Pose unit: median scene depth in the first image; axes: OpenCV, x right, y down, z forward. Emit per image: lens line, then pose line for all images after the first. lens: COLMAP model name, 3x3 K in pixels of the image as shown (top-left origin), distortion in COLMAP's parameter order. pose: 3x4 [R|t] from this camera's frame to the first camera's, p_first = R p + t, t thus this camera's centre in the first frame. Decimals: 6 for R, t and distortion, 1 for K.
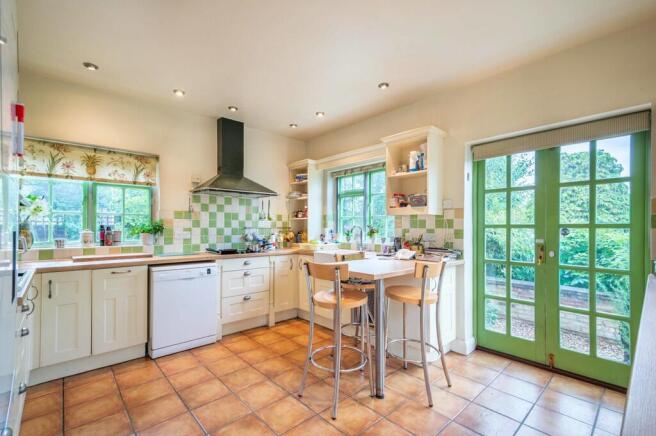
lens RADIAL K [[290.5, 0, 324.0], [0, 290.5, 215.2], [0, 0, 1]] dist [0.001760, -0.000054]
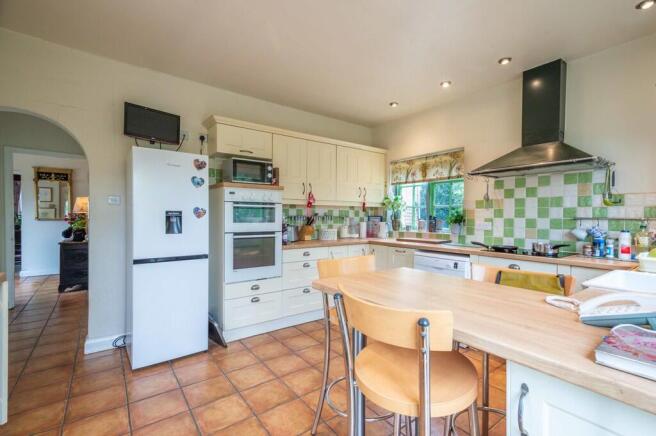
lens RADIAL K [[290.5, 0, 324.3], [0, 290.5, 219.4], [0, 0, 1]] dist [0.001760, -0.000054]
pose [[-0.104242, 0.012298, -0.994476, 0.473943], [0.045150, 0.998951, 0.007620, 0.017074], [0.993527, -0.044107, -0.104688, 0.577198]]
